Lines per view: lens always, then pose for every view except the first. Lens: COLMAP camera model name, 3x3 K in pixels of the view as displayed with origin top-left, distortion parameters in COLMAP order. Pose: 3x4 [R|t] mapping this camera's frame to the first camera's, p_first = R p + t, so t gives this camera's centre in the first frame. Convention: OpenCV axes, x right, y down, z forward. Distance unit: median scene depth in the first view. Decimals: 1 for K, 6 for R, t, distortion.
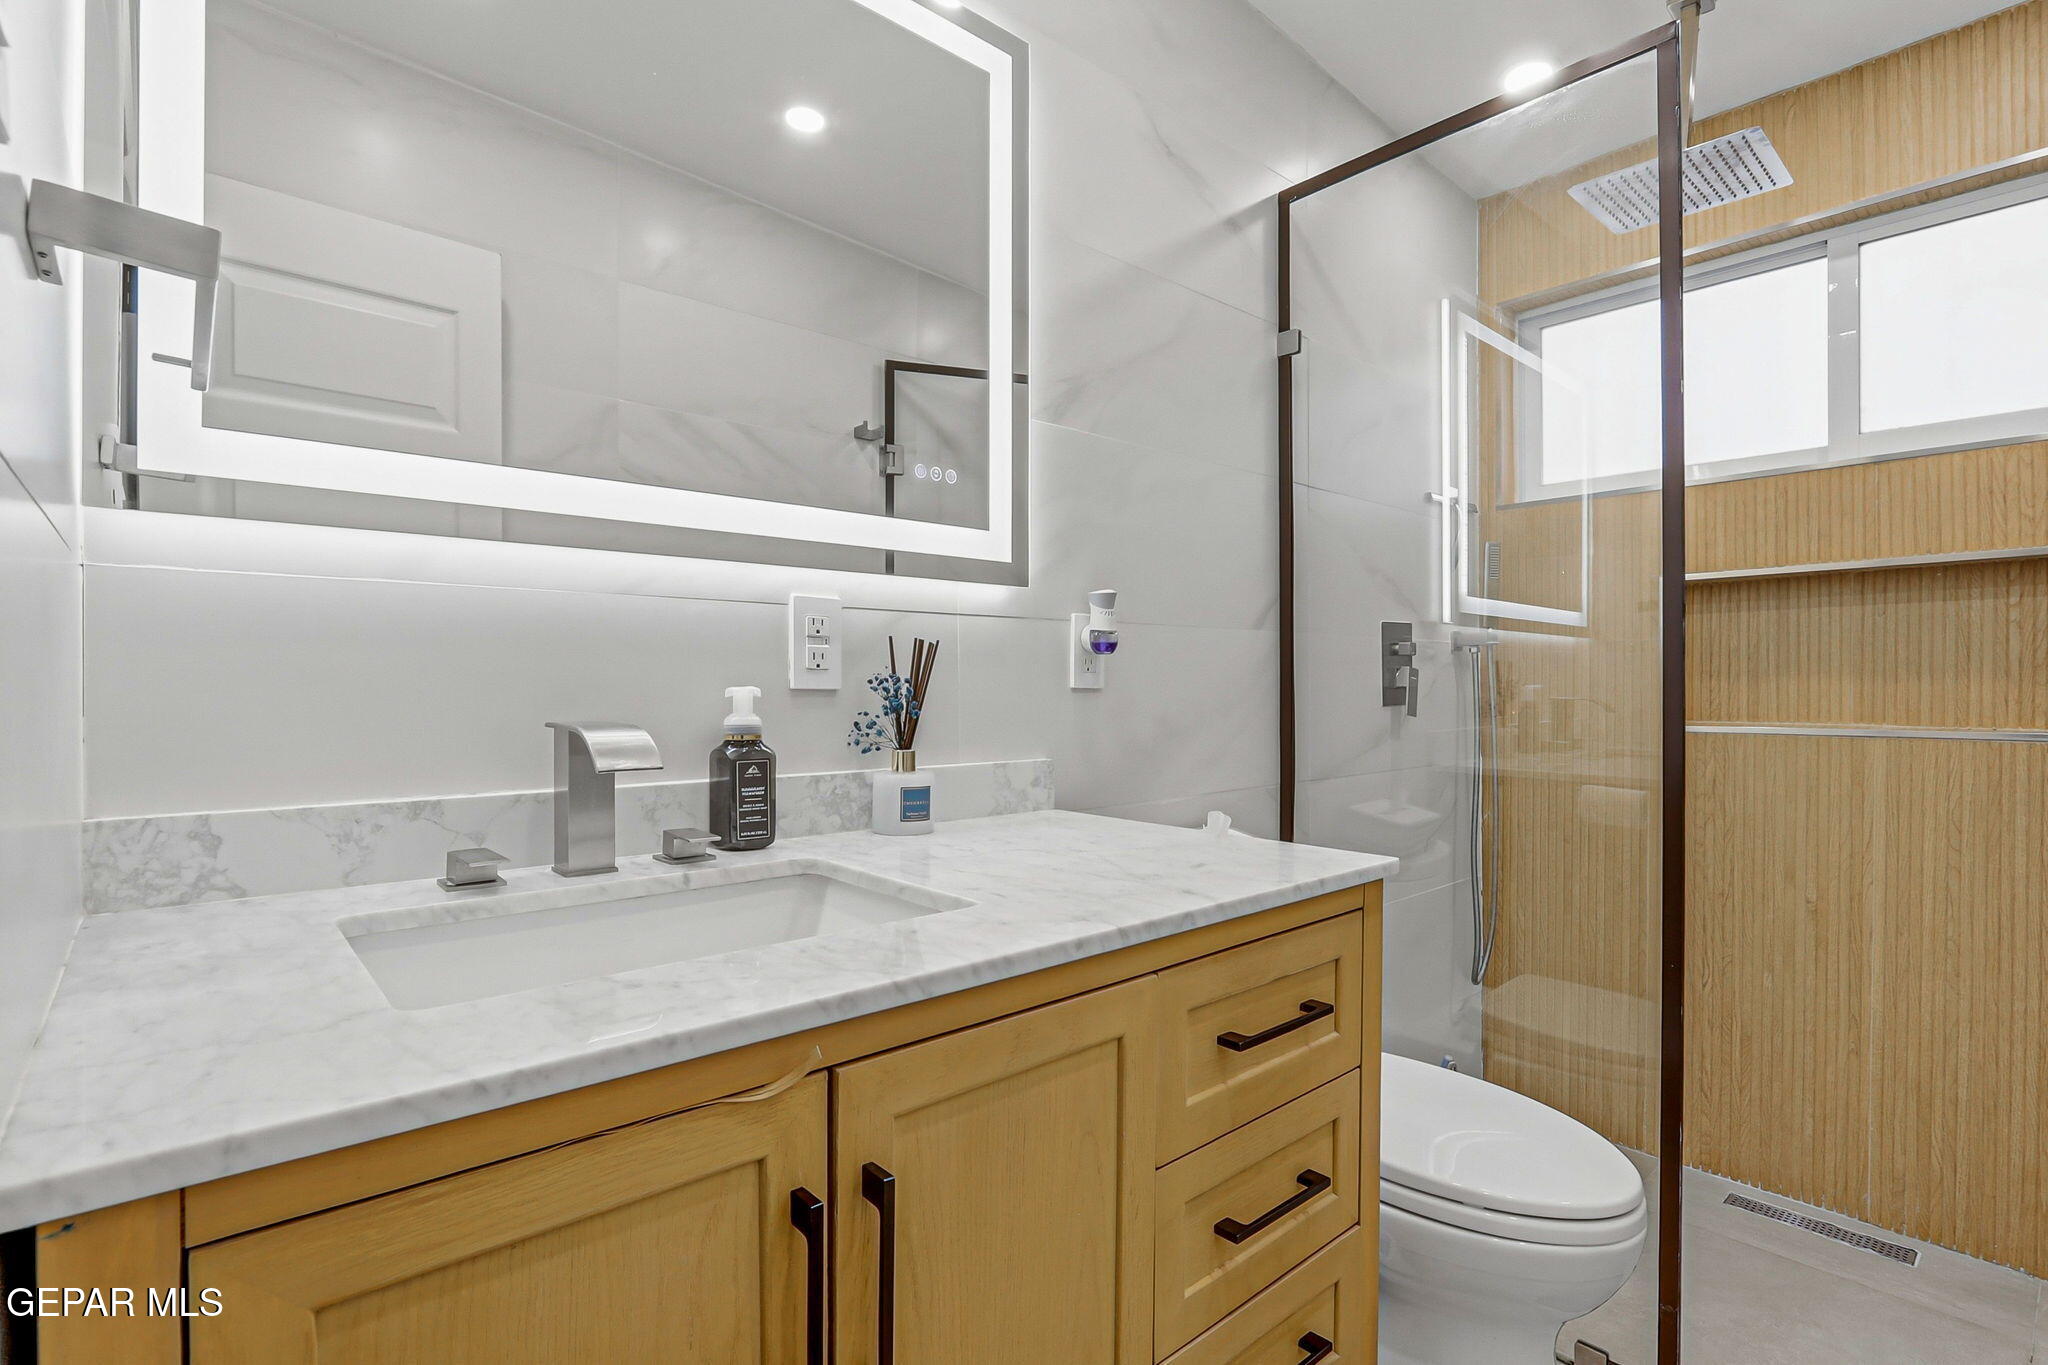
lens RADIAL K [[971.2, 0, 1039.7], [0, 971.2, 686.9], [0, 0, 1]] dist [-0.016775, 0.003542]
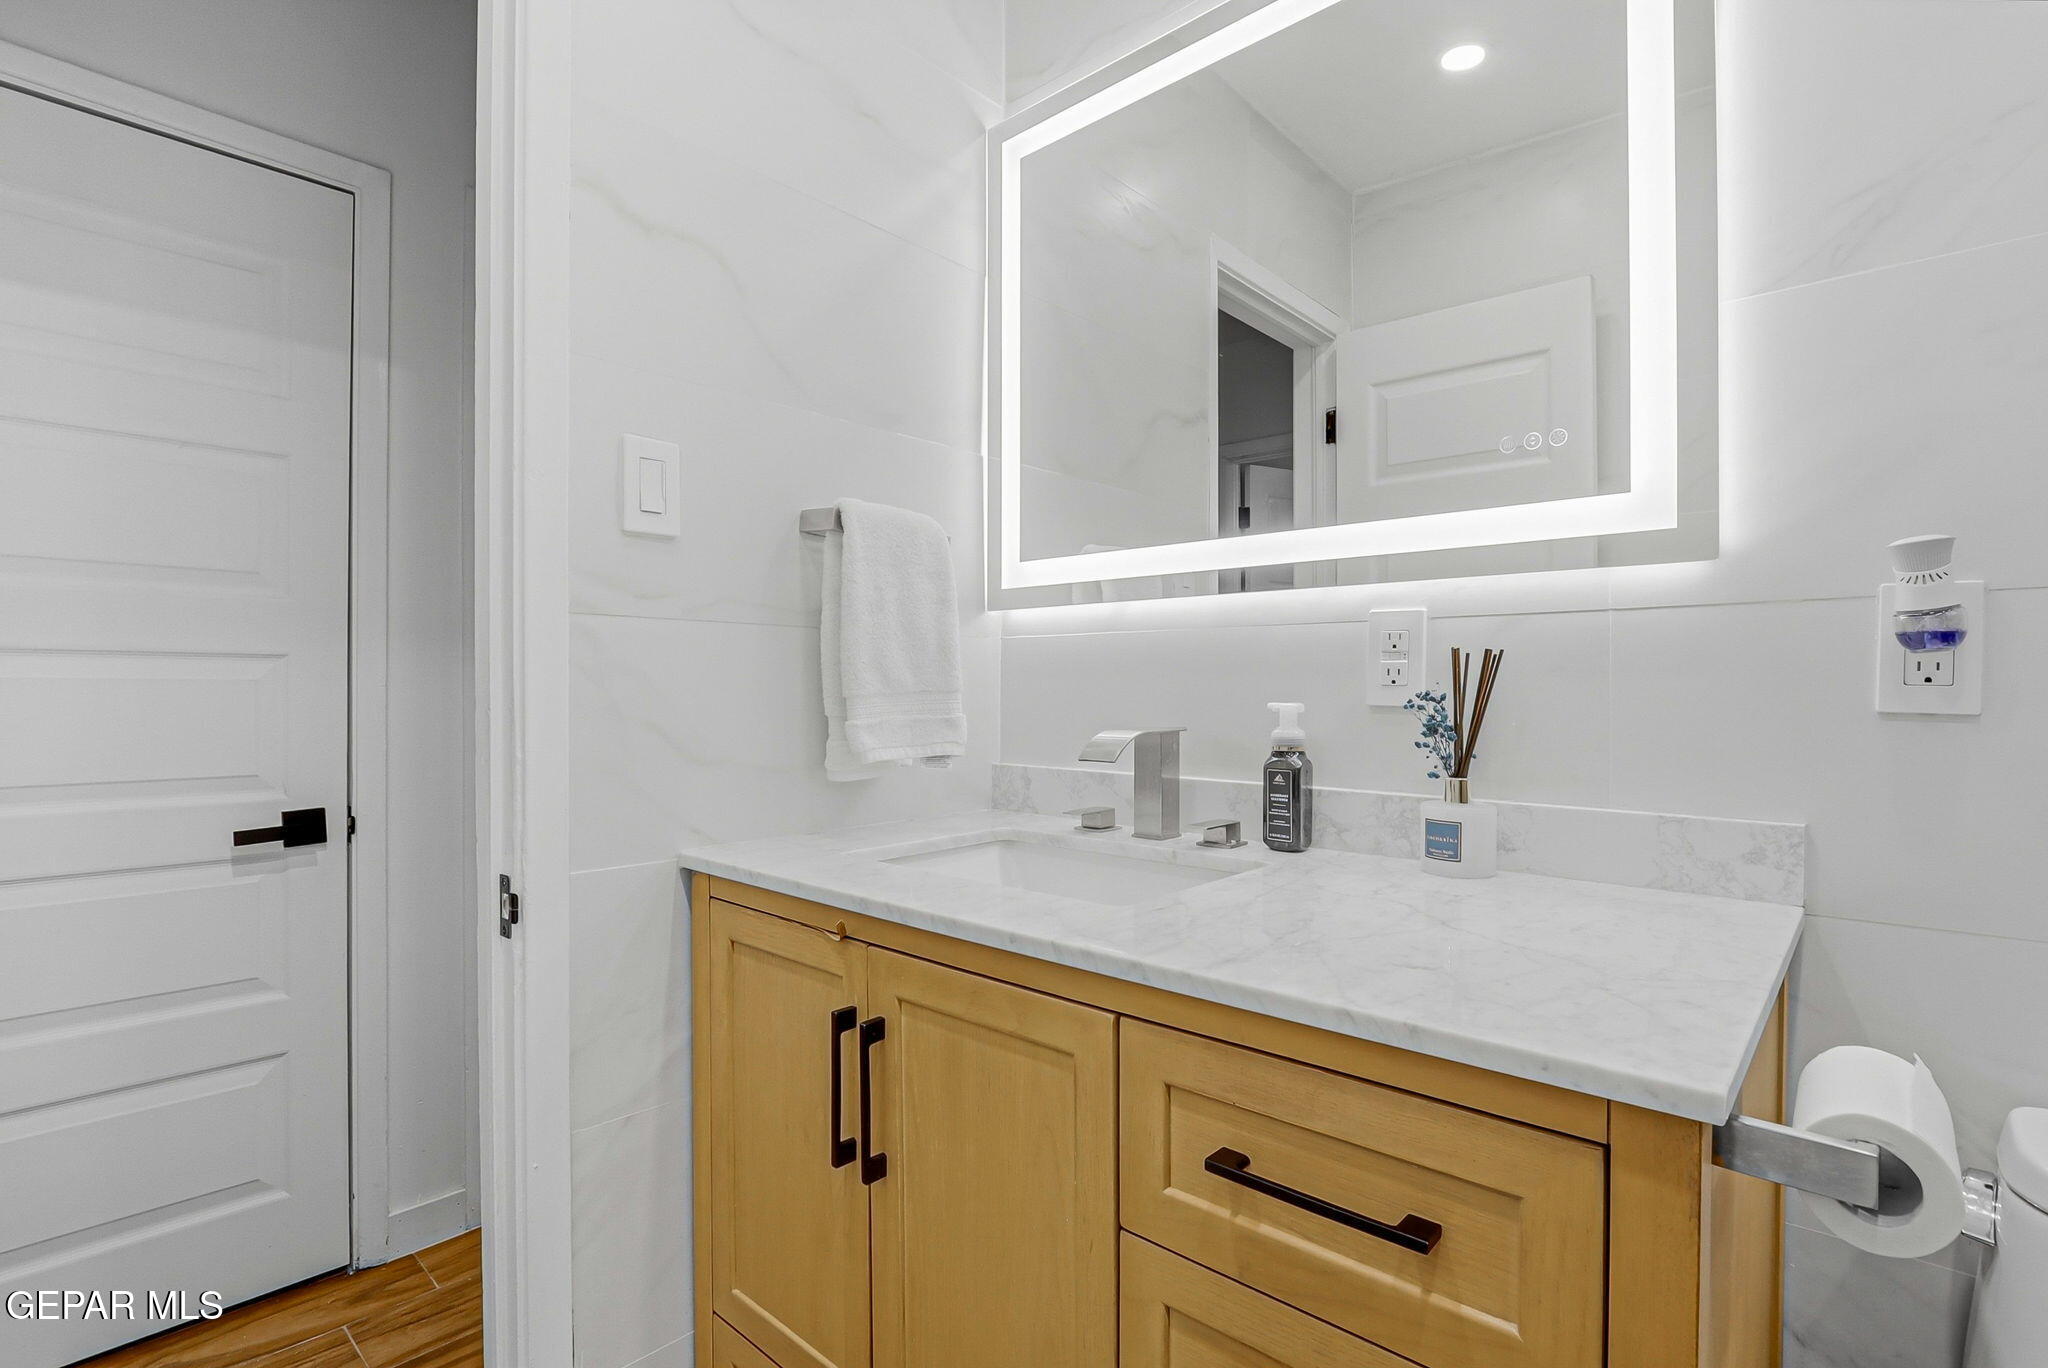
lens RADIAL K [[971.2, 0, 1033.5], [0, 971.2, 680.7], [0, 0, 1]] dist [-0.016775, 0.003542]
pose [[0.104516, -0.008897, -0.994483, 0.833736], [-0.004263, 0.999947, -0.009394, -0.014842], [0.994514, 0.005221, 0.104472, 0.654077]]
